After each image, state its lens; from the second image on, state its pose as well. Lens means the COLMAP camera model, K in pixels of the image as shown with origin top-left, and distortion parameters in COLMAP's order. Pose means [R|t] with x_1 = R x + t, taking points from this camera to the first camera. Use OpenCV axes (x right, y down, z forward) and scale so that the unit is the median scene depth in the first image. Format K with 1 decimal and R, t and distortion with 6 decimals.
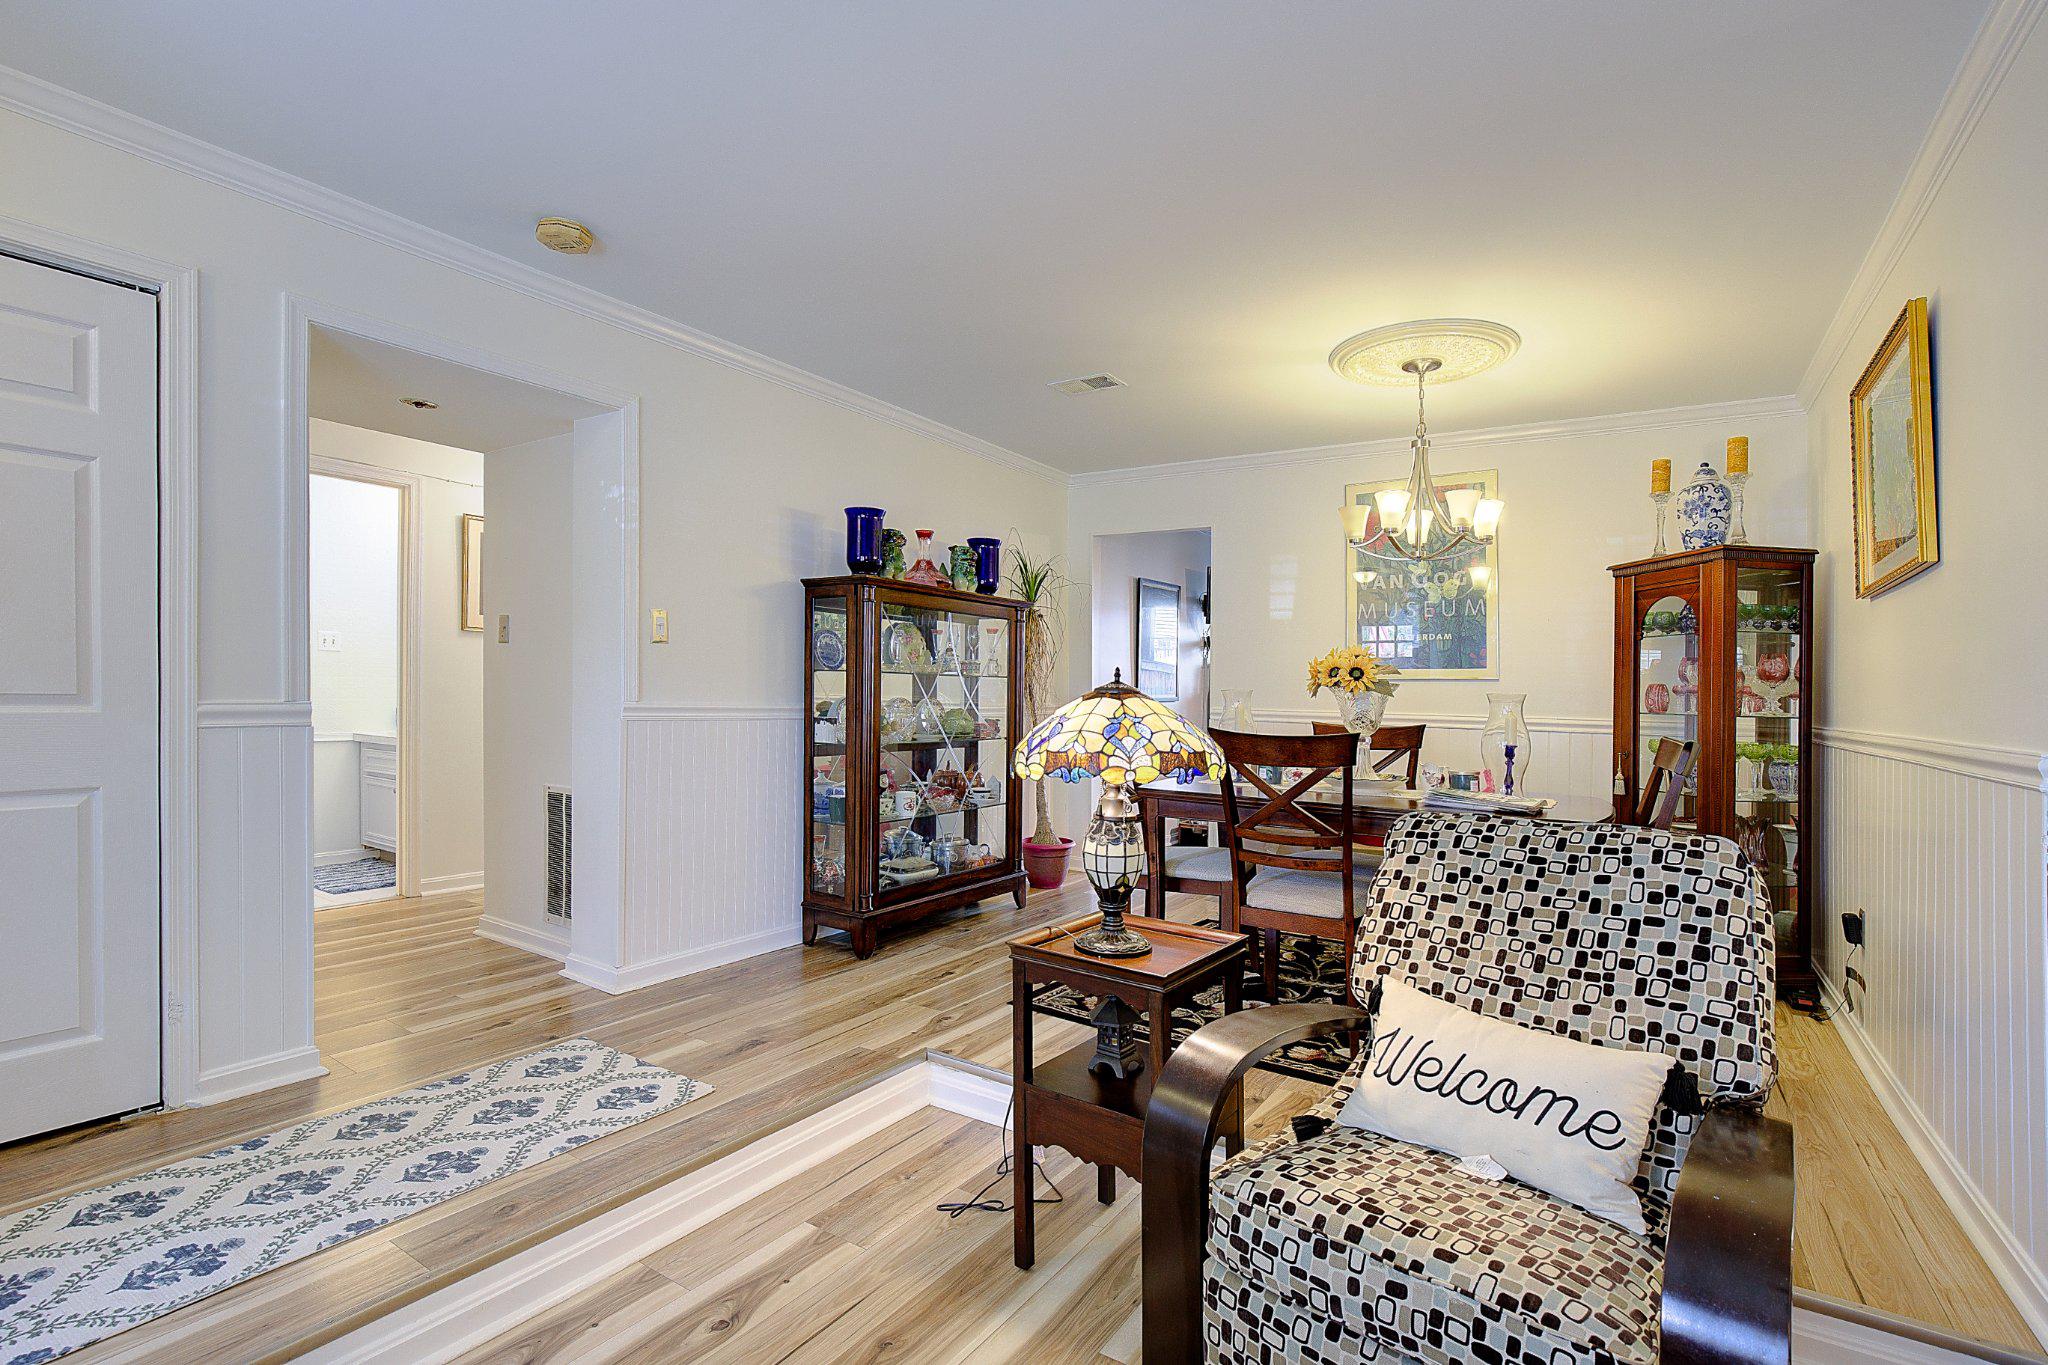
lens RADIAL K [[944.9, 0, 1073.5], [0, 944.9, 691.9], [0, 0, 1]] dist [-0.026150, 0.006074]
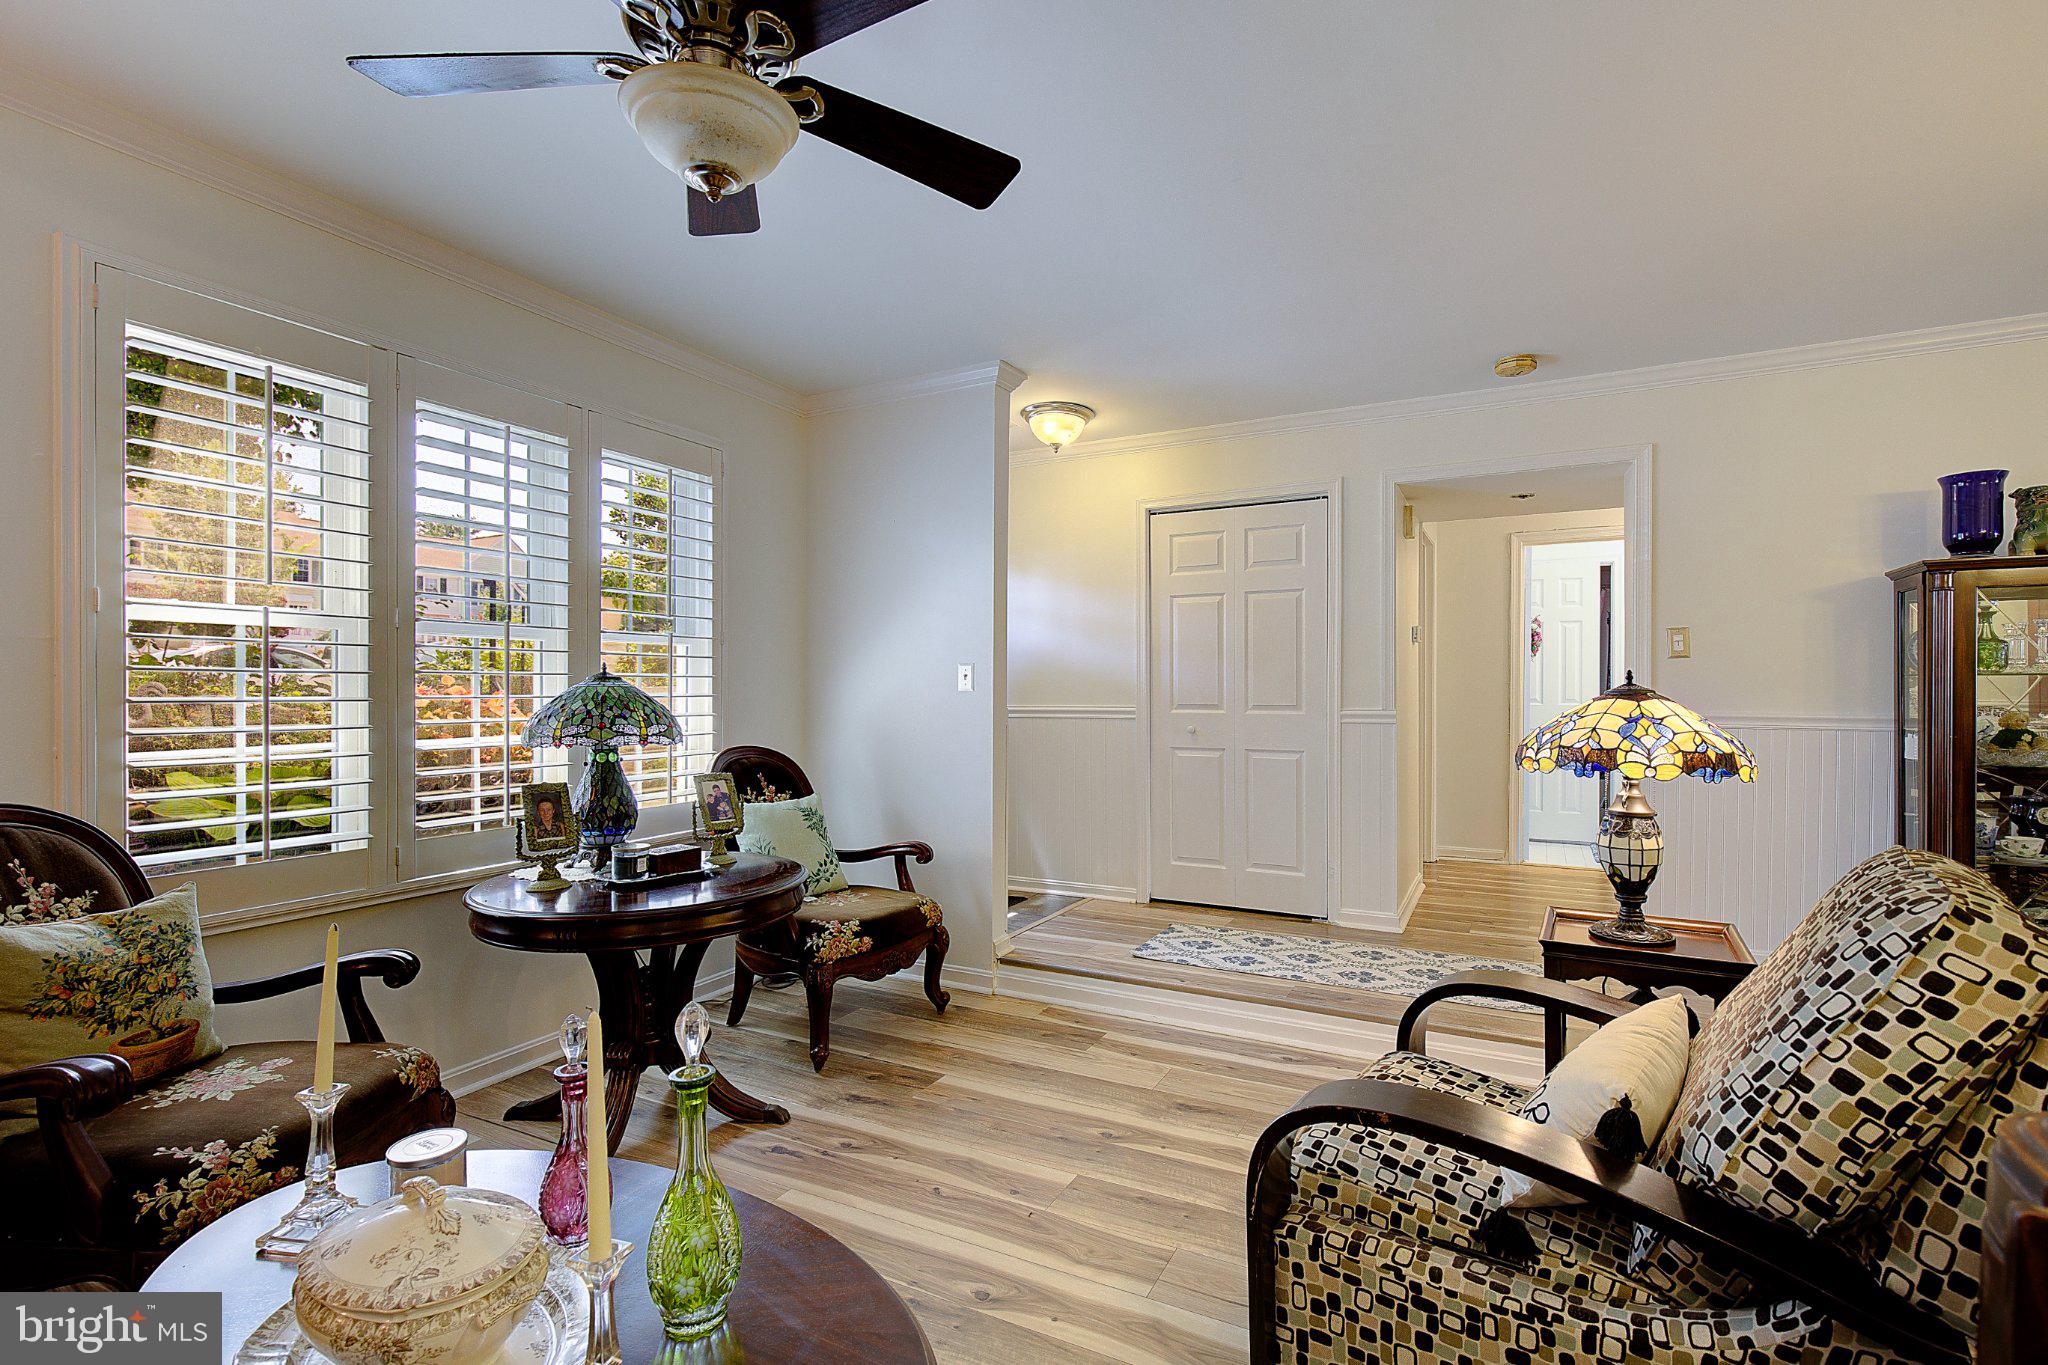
lens RADIAL K [[944.9, 0, 1013.6], [0, 944.9, 680.2], [0, 0, 1]] dist [-0.026150, 0.006074]
pose [[0.063316, -0.035246, -0.997371, 0.786155], [0.002604, 0.999379, -0.035152, 0.015595], [0.997990, -0.000371, 0.063368, 0.190134]]
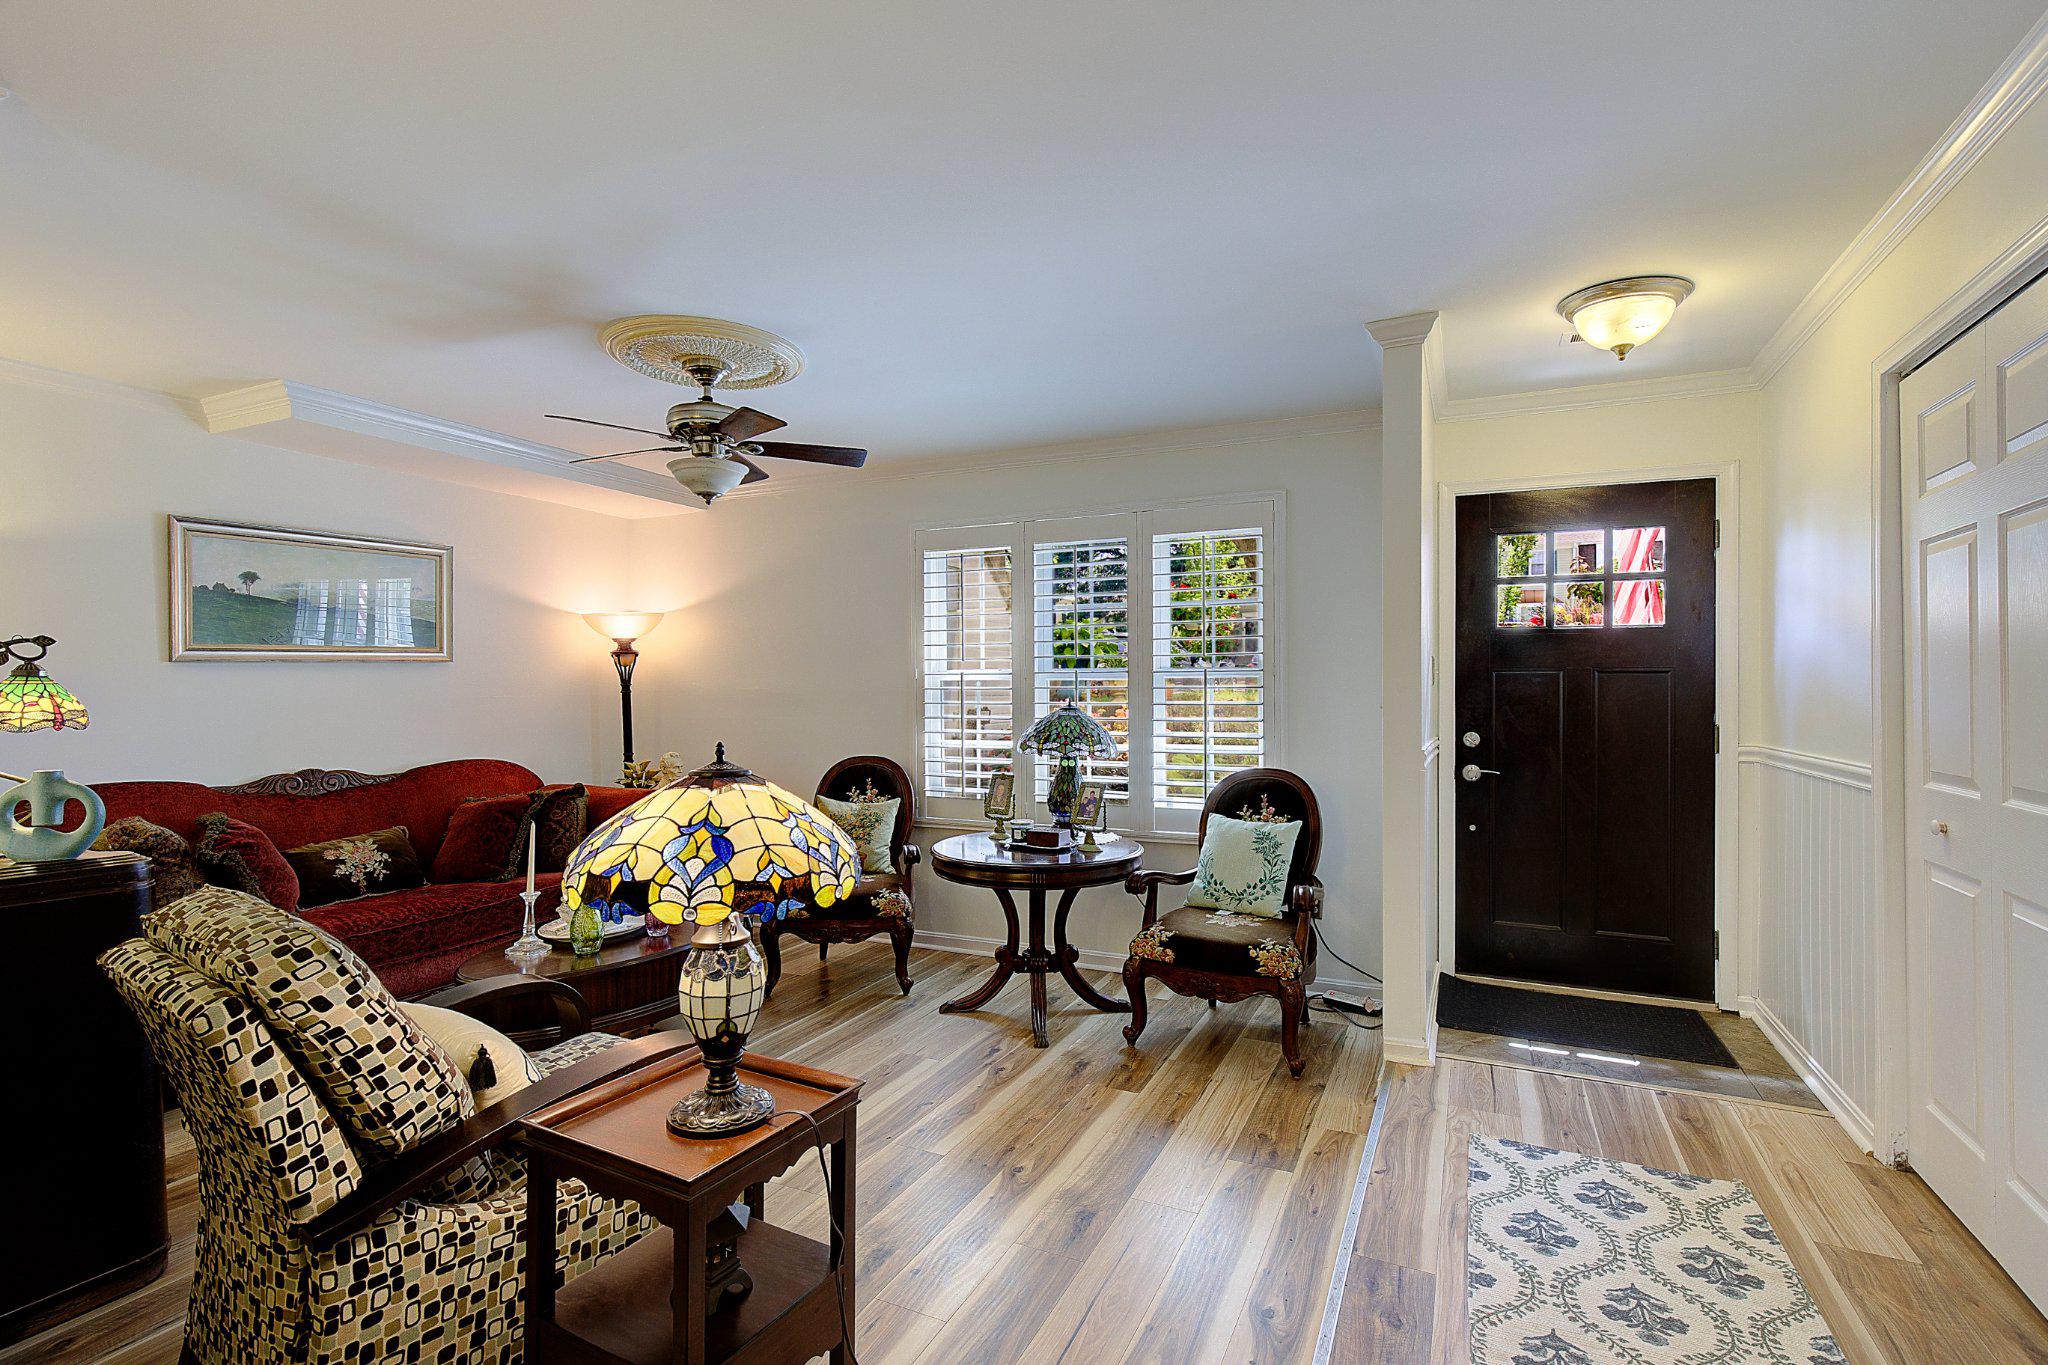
lens RADIAL K [[944.9, 0, 1040.3], [0, 944.9, 674.1], [0, 0, 1]] dist [-0.026150, 0.006074]
pose [[-0.994064, -0.023415, -0.106244, -0.094355], [-0.021835, 0.999633, -0.016013, -0.055050], [0.106580, -0.013598, -0.994211, 1.336912]]
